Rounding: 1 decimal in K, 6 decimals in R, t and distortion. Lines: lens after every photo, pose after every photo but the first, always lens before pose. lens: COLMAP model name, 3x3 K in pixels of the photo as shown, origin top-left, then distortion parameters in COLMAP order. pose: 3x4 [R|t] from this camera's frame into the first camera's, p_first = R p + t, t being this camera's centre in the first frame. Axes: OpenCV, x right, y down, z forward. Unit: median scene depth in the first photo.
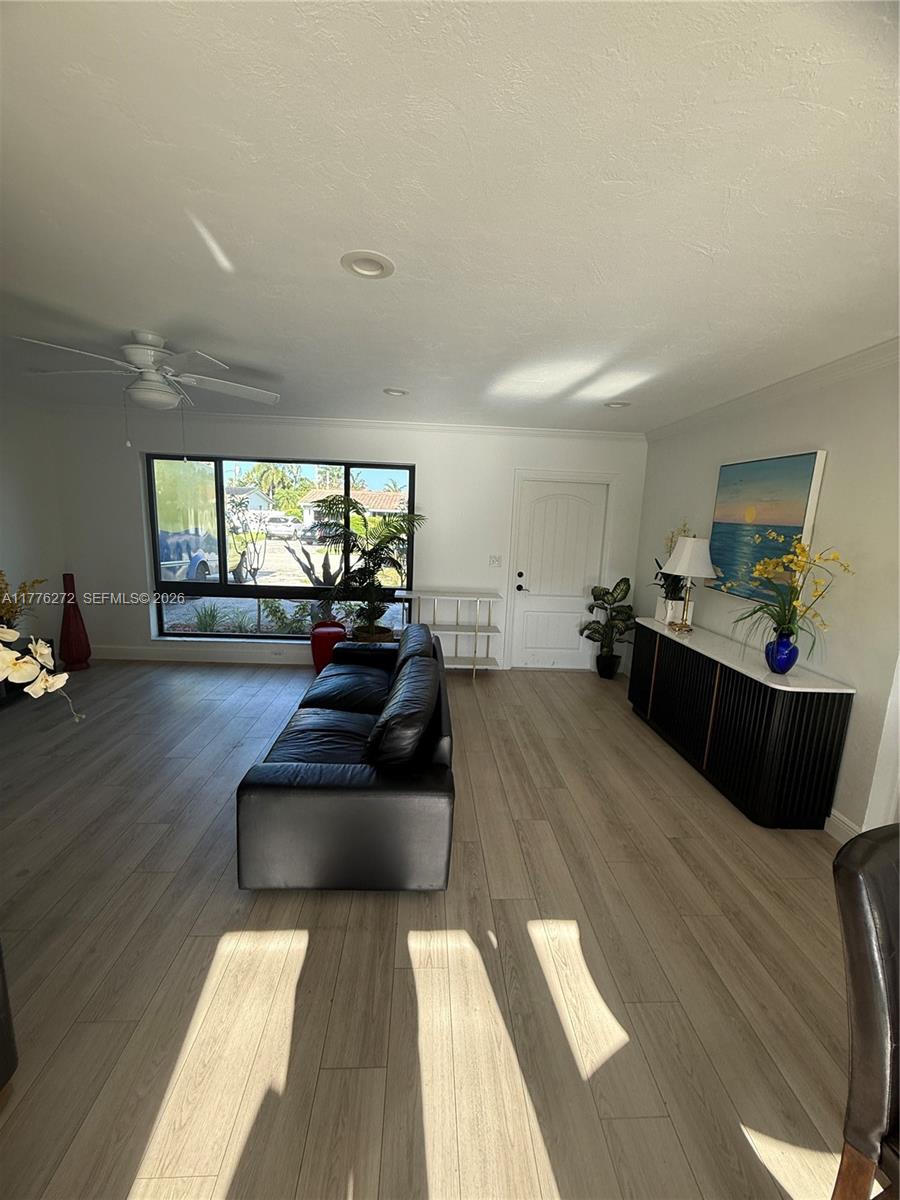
lens RADIAL K [[476.7, 0, 449.7], [0, 476.7, 598.7], [0, 0, 1]] dist [-0.000129, -0.000349]
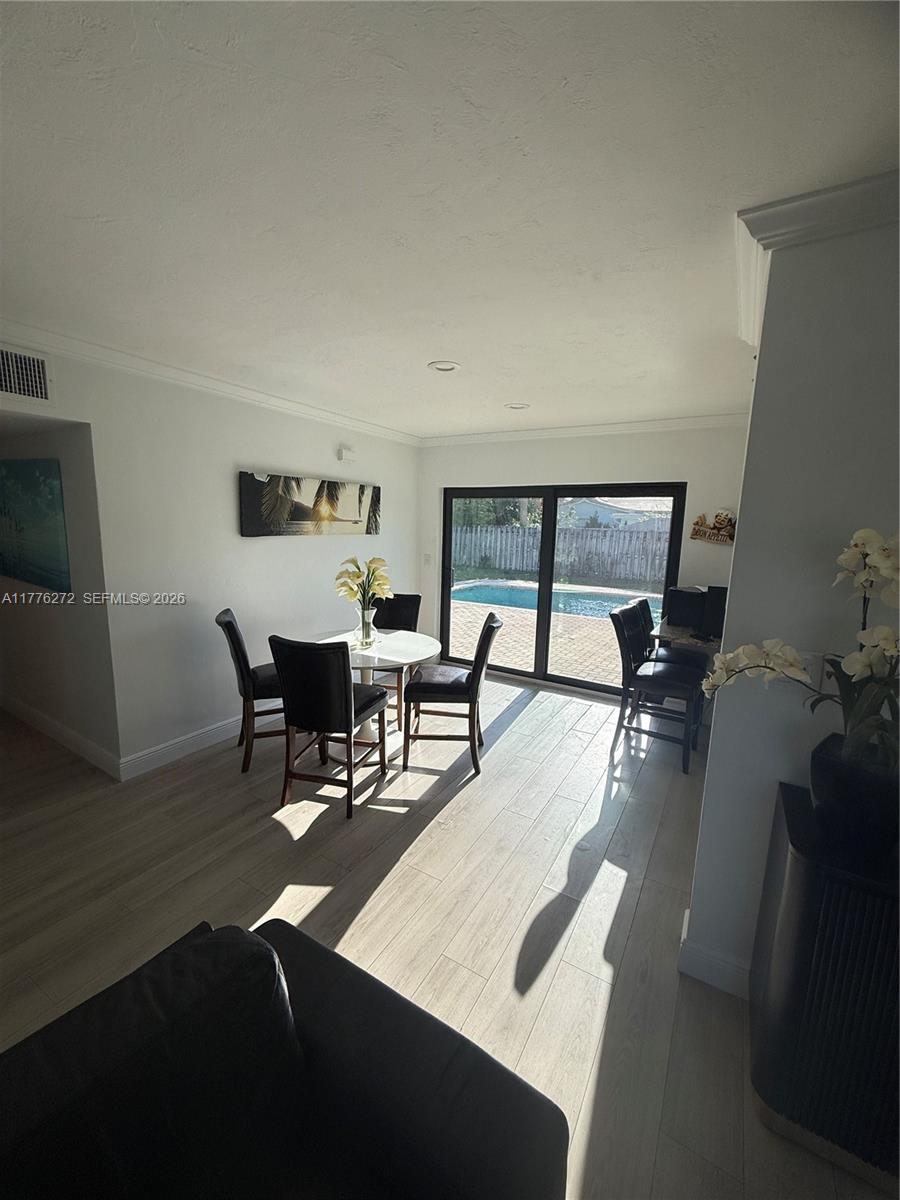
lens RADIAL K [[476.7, 0, 449.7], [0, 476.7, 598.7], [0, 0, 1]] dist [-0.000129, -0.000349]
pose [[-0.824330, -0.147375, 0.546590, -0.317767], [0.039064, 0.948410, 0.314630, -0.147818], [-0.564760, 0.280711, -0.776046, 0.766834]]
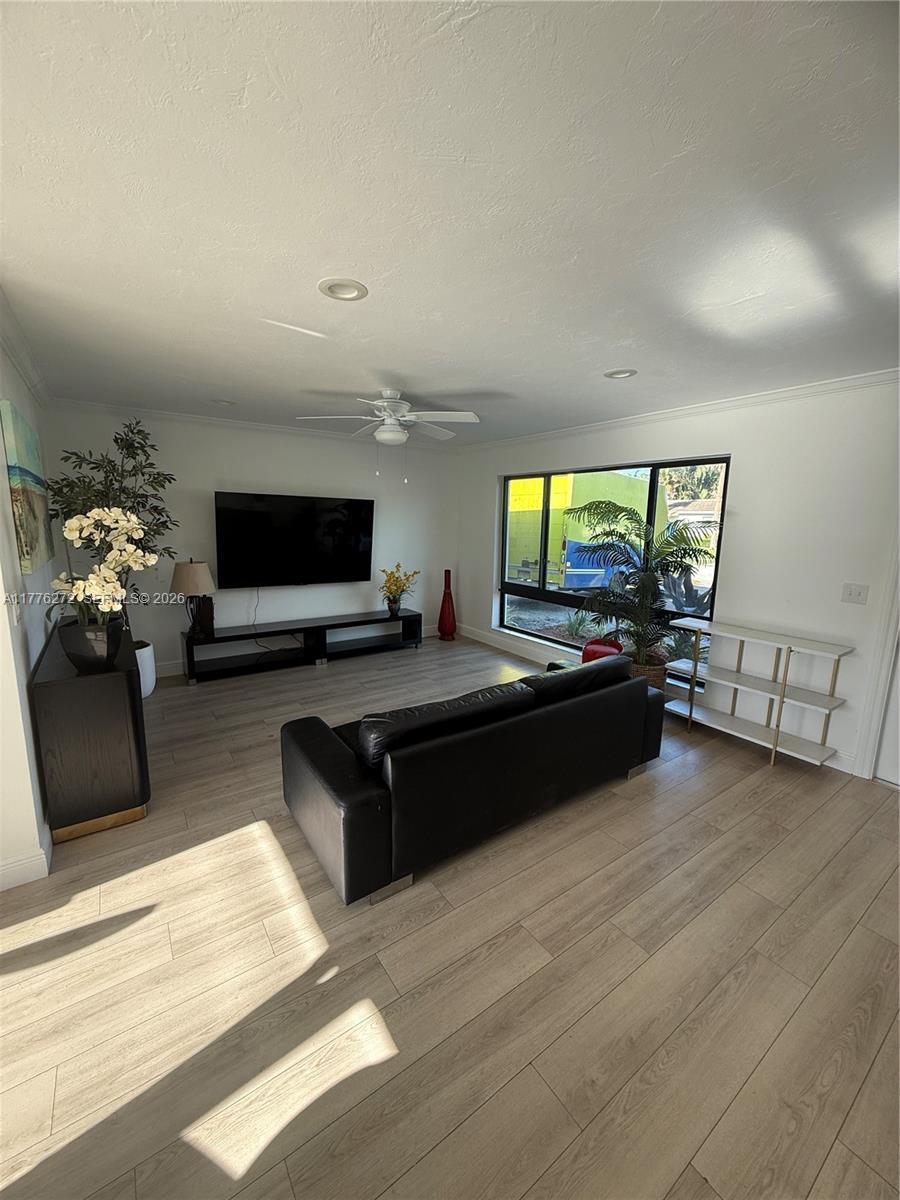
lens RADIAL K [[476.7, 0, 449.7], [0, 476.7, 598.7], [0, 0, 1]] dist [-0.000129, -0.000349]
pose [[0.533301, 0.113445, -0.838284, 0.529438], [-0.139640, 0.989178, 0.045029, -0.045718], [0.834321, 0.093044, 0.543371, 0.375250]]
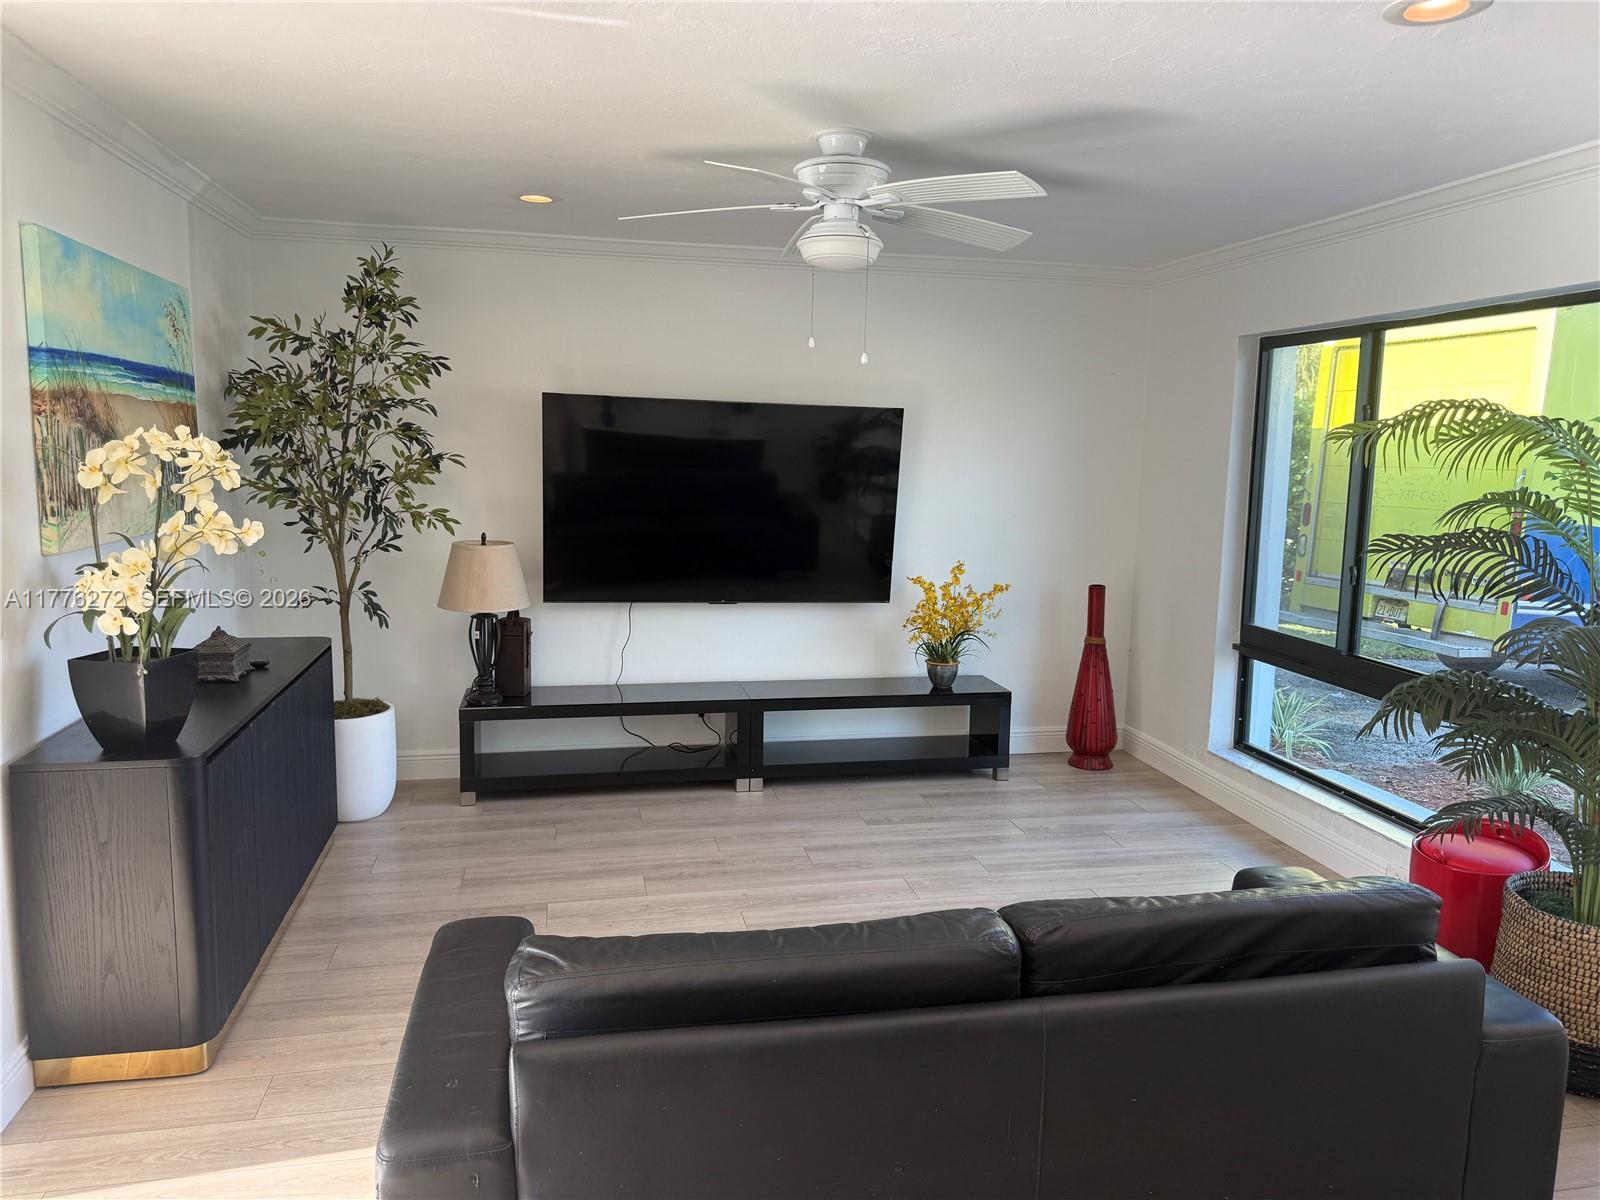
lens RADIAL K [[1126.7, 0, 802.3], [0, 1126.7, 599.2], [0, 0, 1]] dist [0.076150, -0.100232]
pose [[0.157772, 0.101131, -0.982283, 0.559122], [-0.179349, 0.981132, 0.072205, -0.097961], [0.971052, 0.164780, 0.172933, 0.664850]]
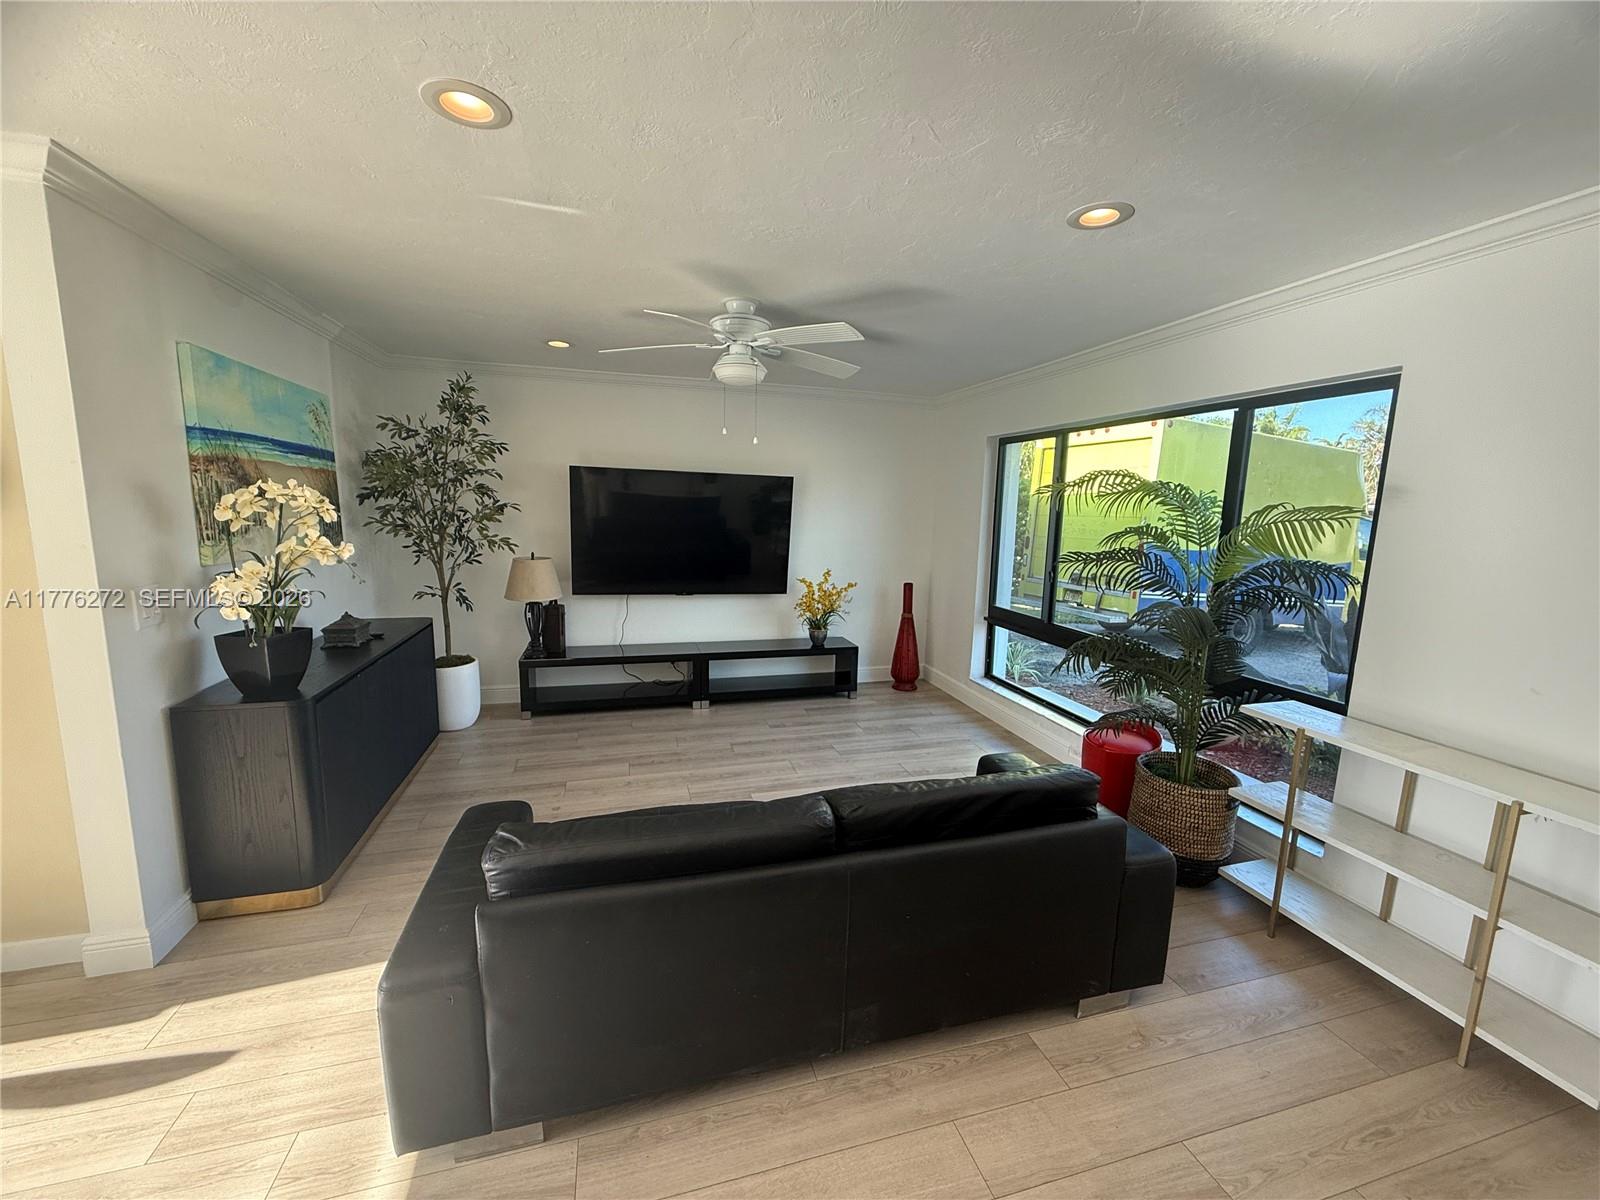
lens RADIAL K [[637.2, 0, 799.4], [0, 637.2, 602.2], [0, 0, 1]] dist [-0.000354, 0.000298]
pose [[0.225693, 0.116060, -0.967260, 0.467783], [-0.178864, 0.980937, 0.075966, -0.101576], [0.957638, 0.155863, 0.242150, 0.736910]]
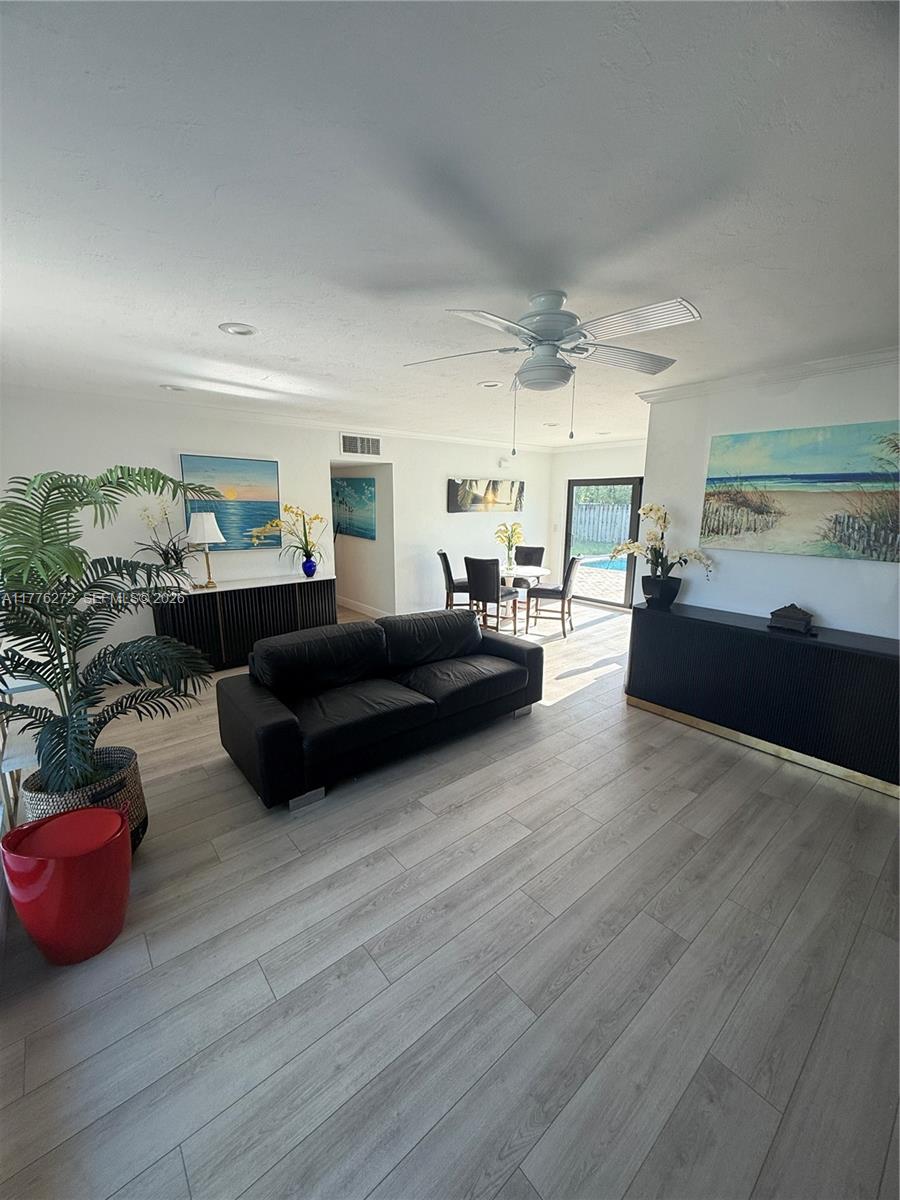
lens RADIAL K [[474.5, 0, 448.6], [0, 474.5, 597.9], [0, 0, 1]] dist [0.001879, 0.000498]
pose [[-0.596681, -0.199939, 0.777172, -1.025470], [0.109485, 0.939126, 0.325663, -0.289918], [-0.794975, 0.279405, -0.538468, 1.391887]]
